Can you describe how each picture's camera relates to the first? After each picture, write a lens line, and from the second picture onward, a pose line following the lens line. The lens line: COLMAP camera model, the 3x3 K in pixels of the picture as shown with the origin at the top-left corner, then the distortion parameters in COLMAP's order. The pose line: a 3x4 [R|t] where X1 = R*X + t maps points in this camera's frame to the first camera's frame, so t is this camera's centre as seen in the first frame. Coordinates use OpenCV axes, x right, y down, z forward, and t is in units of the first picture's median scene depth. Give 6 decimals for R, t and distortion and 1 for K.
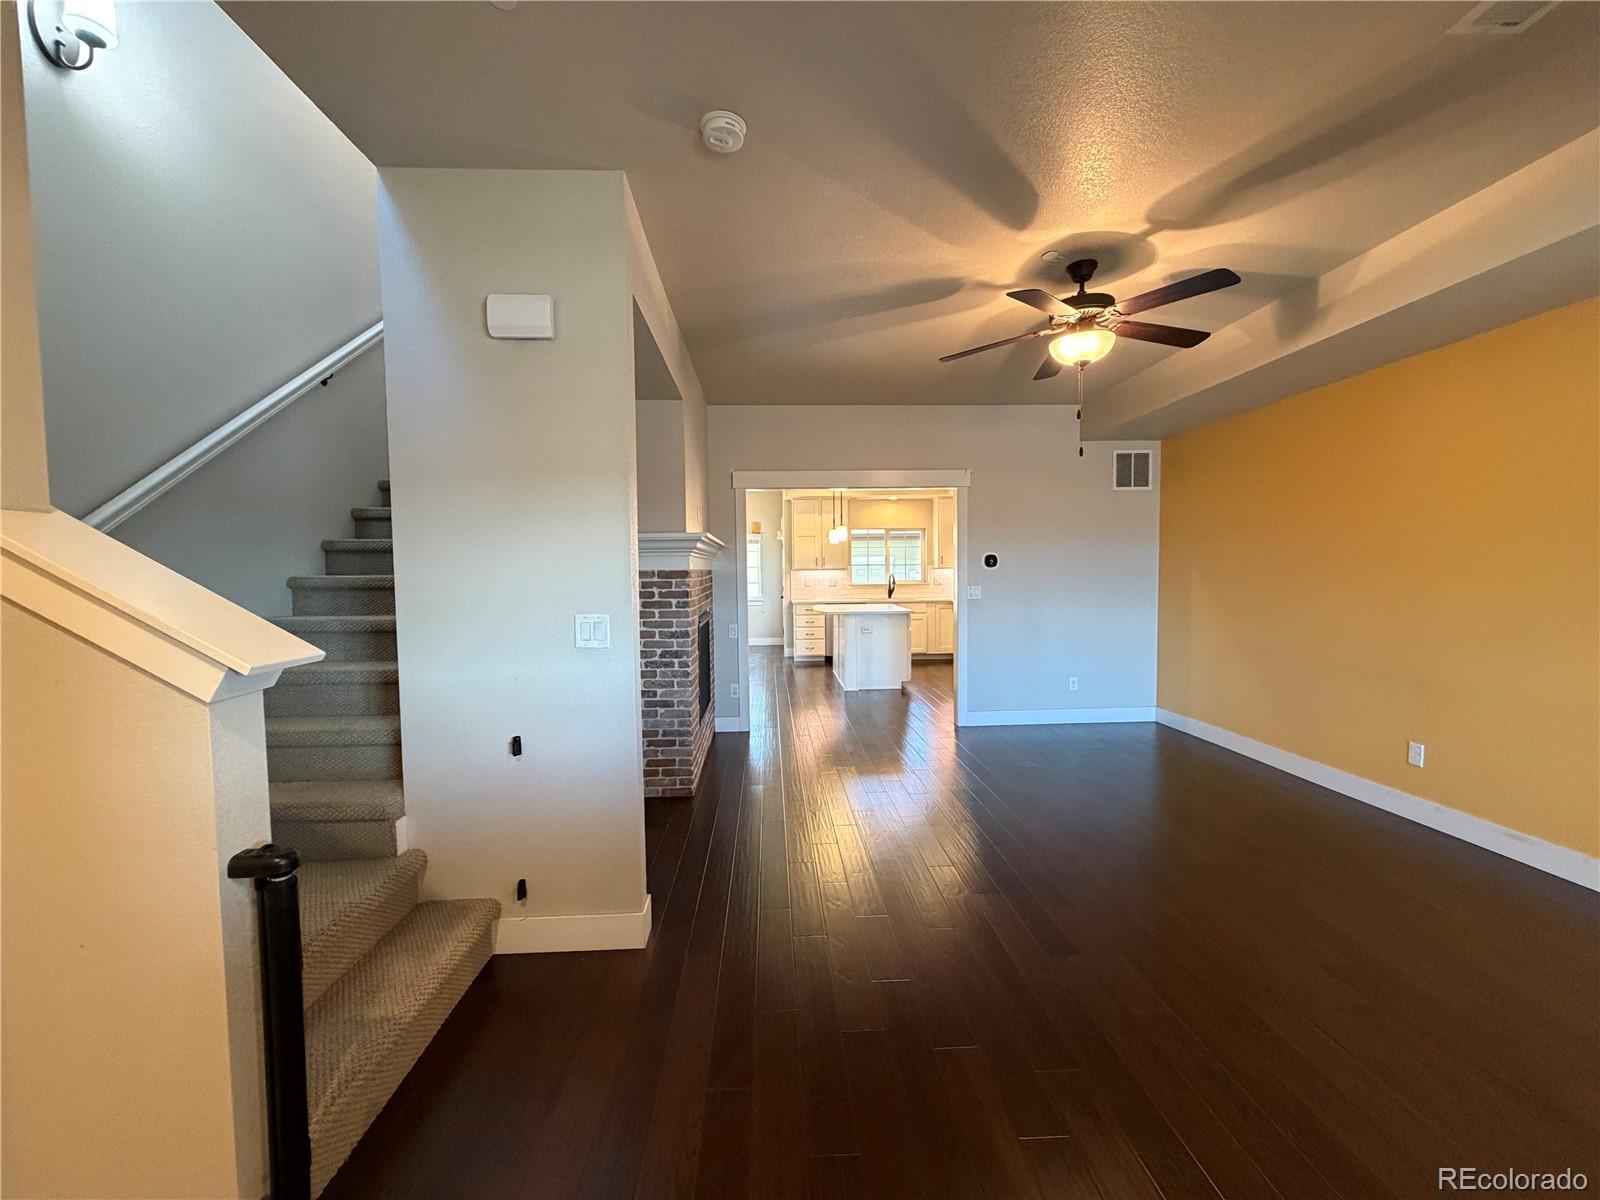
lens RADIAL K [[637.5, 0, 794.6], [0, 637.5, 601.2], [0, 0, 1]] dist [-0.001343, -0.000224]
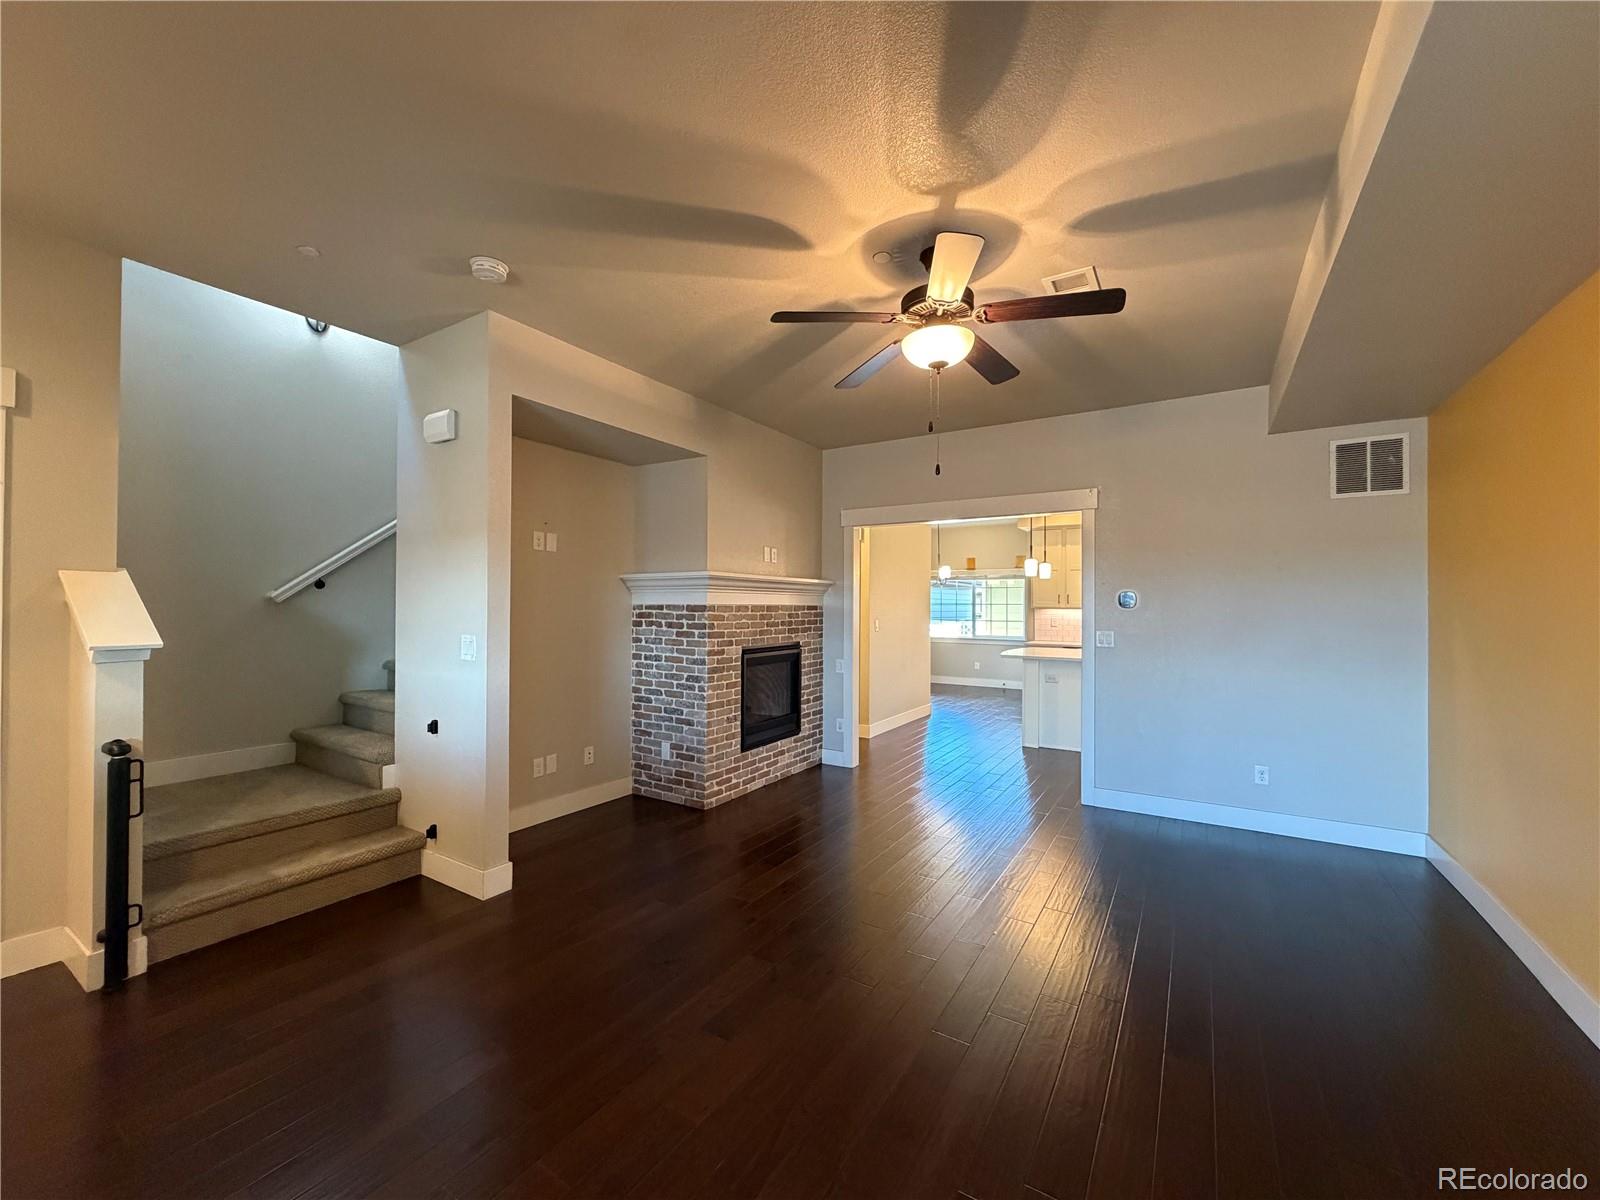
lens RADIAL K [[637.5, 0, 794.6], [0, 637.5, 601.2], [0, 0, 1]] dist [-0.001343, -0.000224]
pose [[0.820511, 0.012103, -0.571502, 0.594566], [-0.043770, 0.998171, -0.041703, -0.014825], [0.569952, 0.059232, 0.819540, 0.166290]]
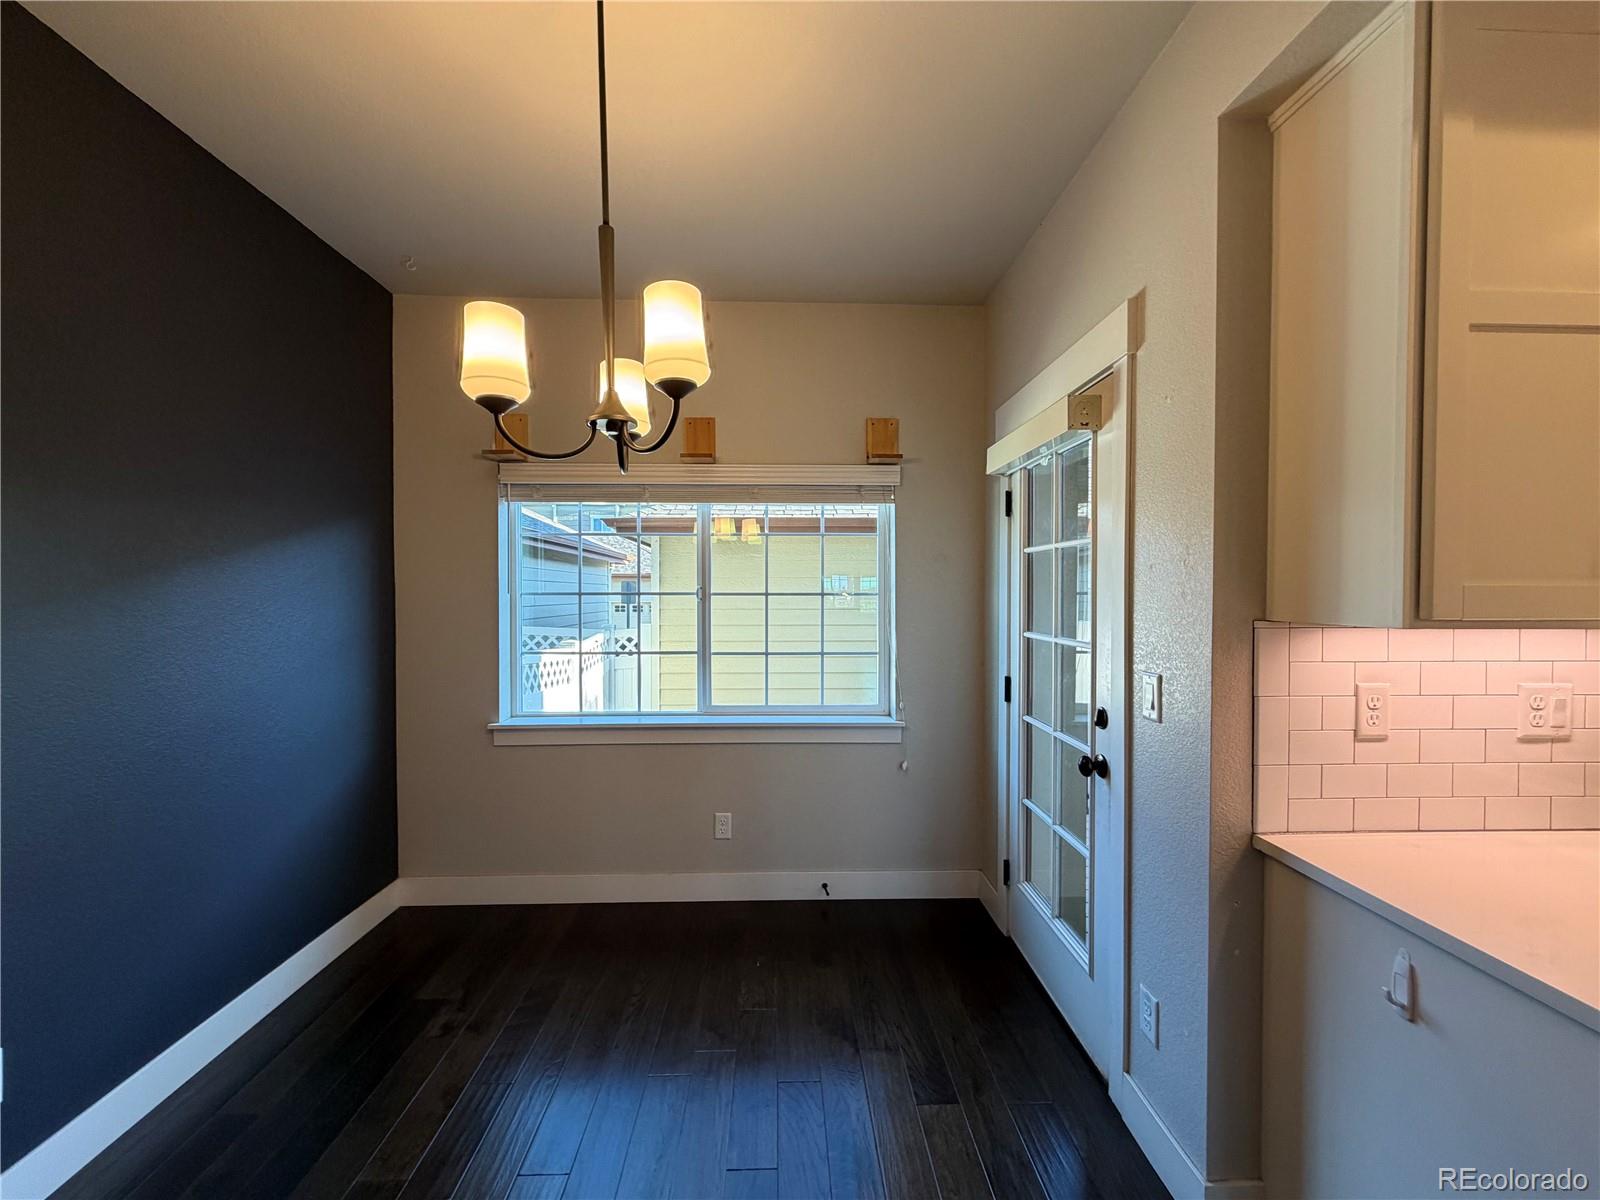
lens RADIAL K [[637.5, 0, 794.6], [0, 637.5, 601.2], [0, 0, 1]] dist [-0.001343, -0.000224]
pose [[0.999802, 0.009992, -0.017196, -0.263438], [-0.010584, 0.999342, -0.034696, -0.122265], [0.016838, 0.034871, 0.999250, 2.207974]]
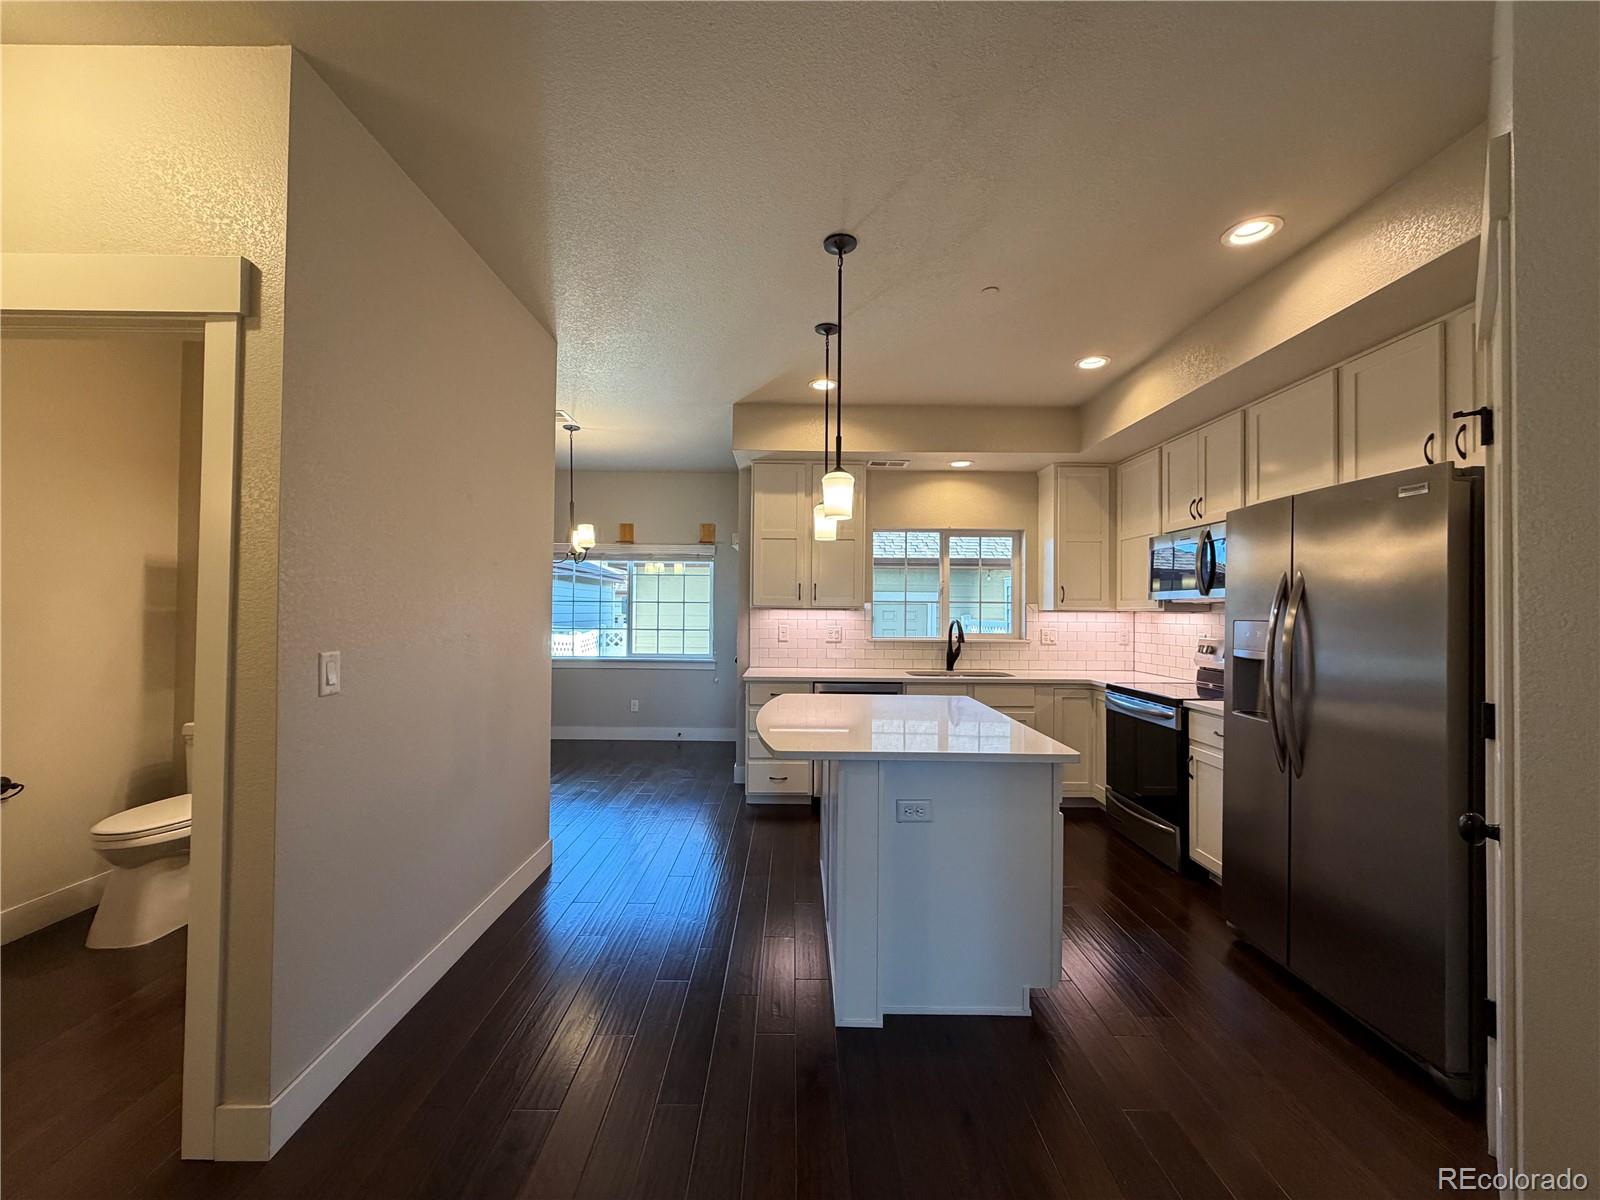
lens RADIAL K [[637.5, 0, 794.6], [0, 637.5, 601.2], [0, 0, 1]] dist [-0.001343, -0.000224]
pose [[0.998996, 0.020949, -0.039607, 0.124946], [-0.023430, 0.997722, -0.063254, -0.060344], [0.038192, 0.064119, 0.997211, 1.293392]]
